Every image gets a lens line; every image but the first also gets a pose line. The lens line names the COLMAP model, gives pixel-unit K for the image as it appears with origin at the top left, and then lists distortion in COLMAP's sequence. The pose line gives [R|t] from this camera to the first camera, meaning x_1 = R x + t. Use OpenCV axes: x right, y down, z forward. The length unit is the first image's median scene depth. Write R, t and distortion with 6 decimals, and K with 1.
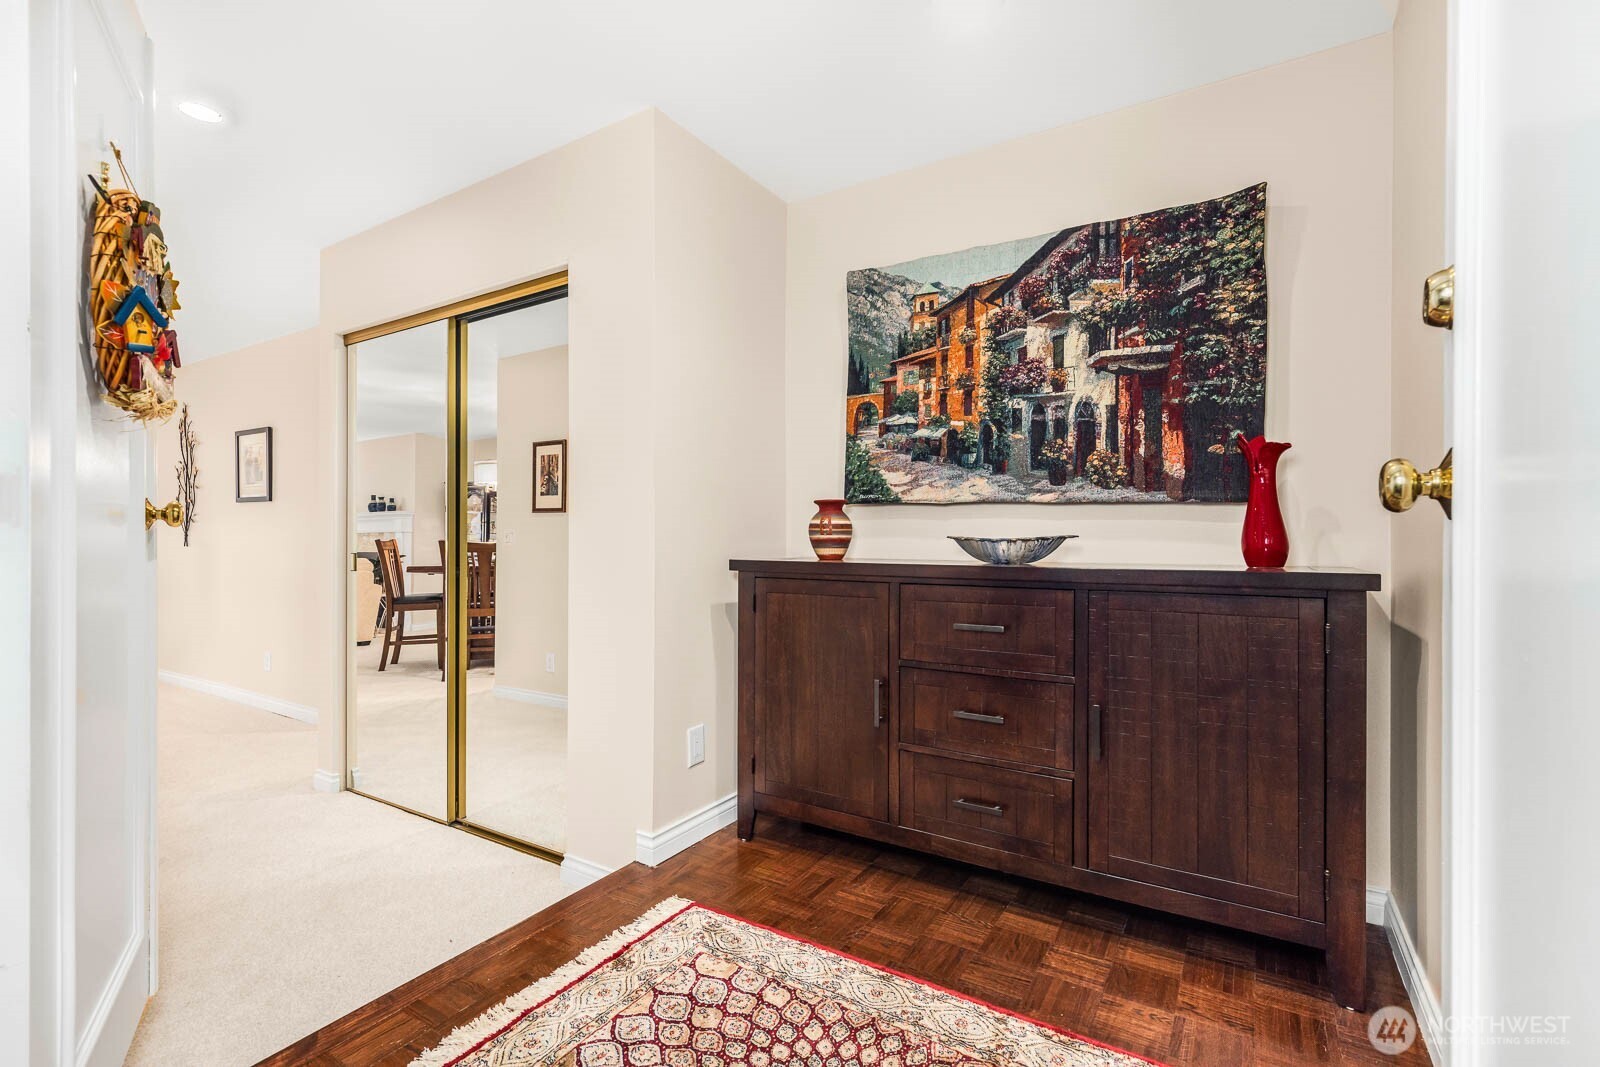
lens RADIAL K [[716.7, 0, 801.7], [0, 716.7, 536.6], [0, 0, 1]] dist [0.003171, -0.001549]
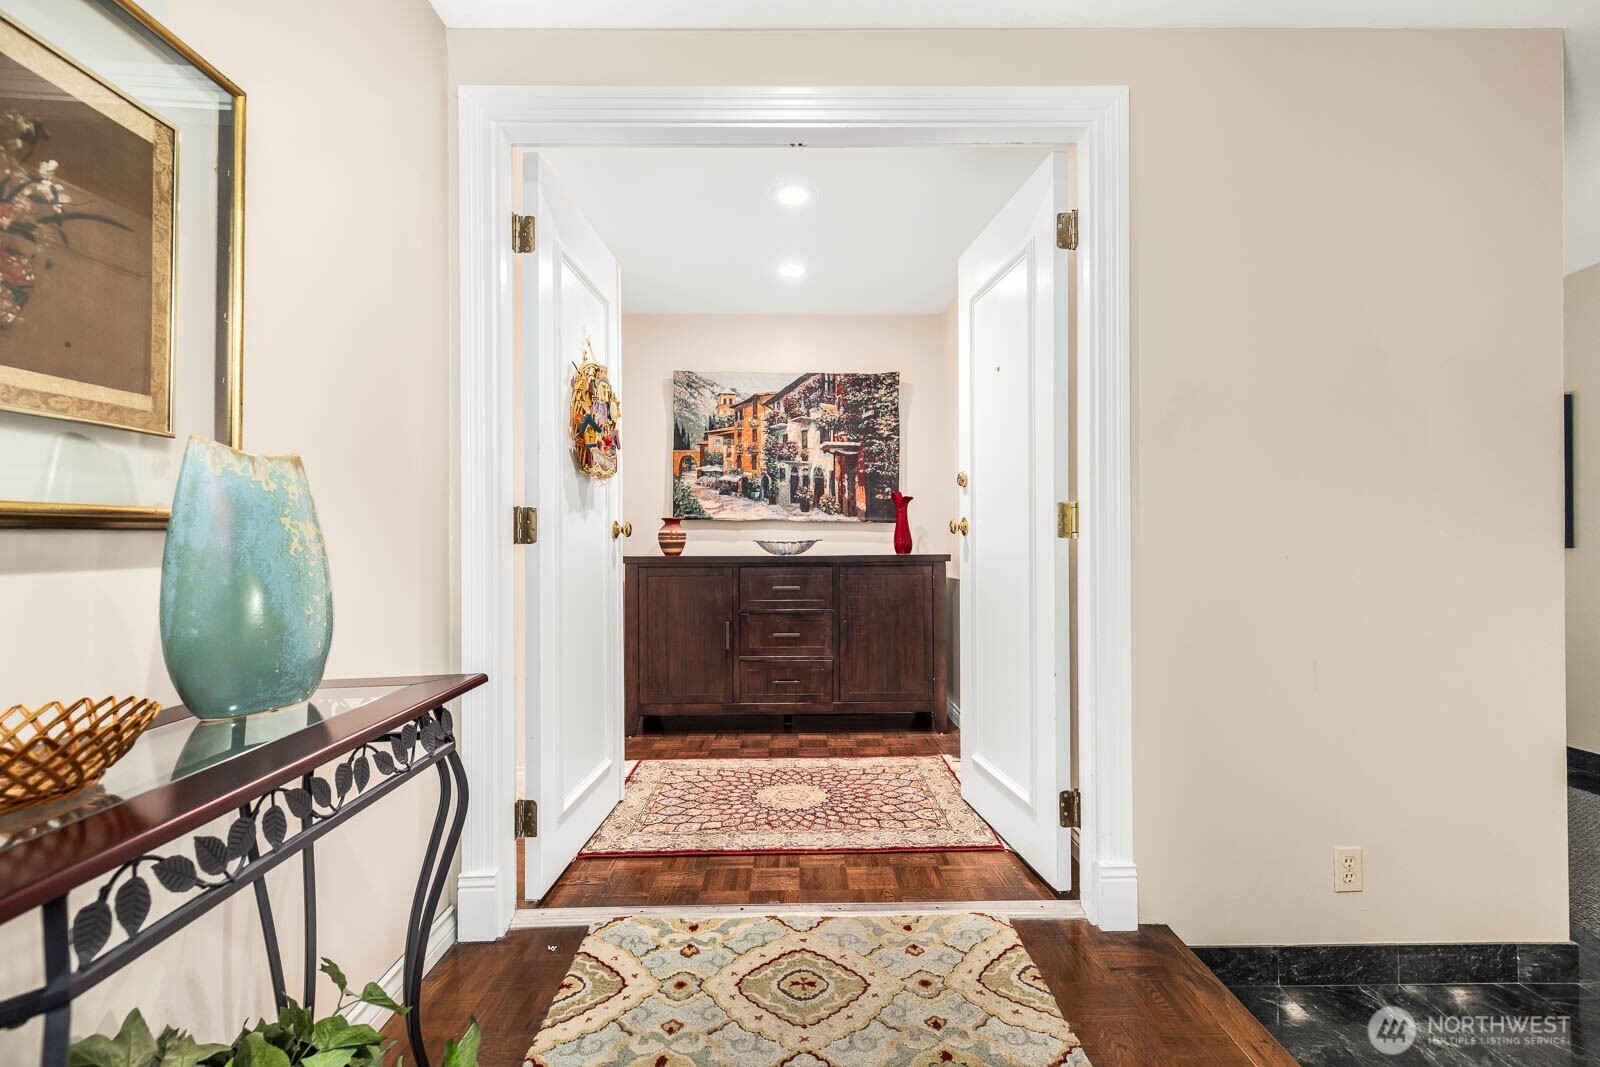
lens RADIAL K [[716.7, 0, 798.8], [0, 716.7, 528.6], [0, 0, 1]] dist [0.003171, -0.001549]
pose [[0.844321, 0.003161, 0.535828, -0.652833], [0.005496, 0.999879, -0.014558, -0.002684], [-0.535810, 0.015237, 0.844201, -0.549870]]
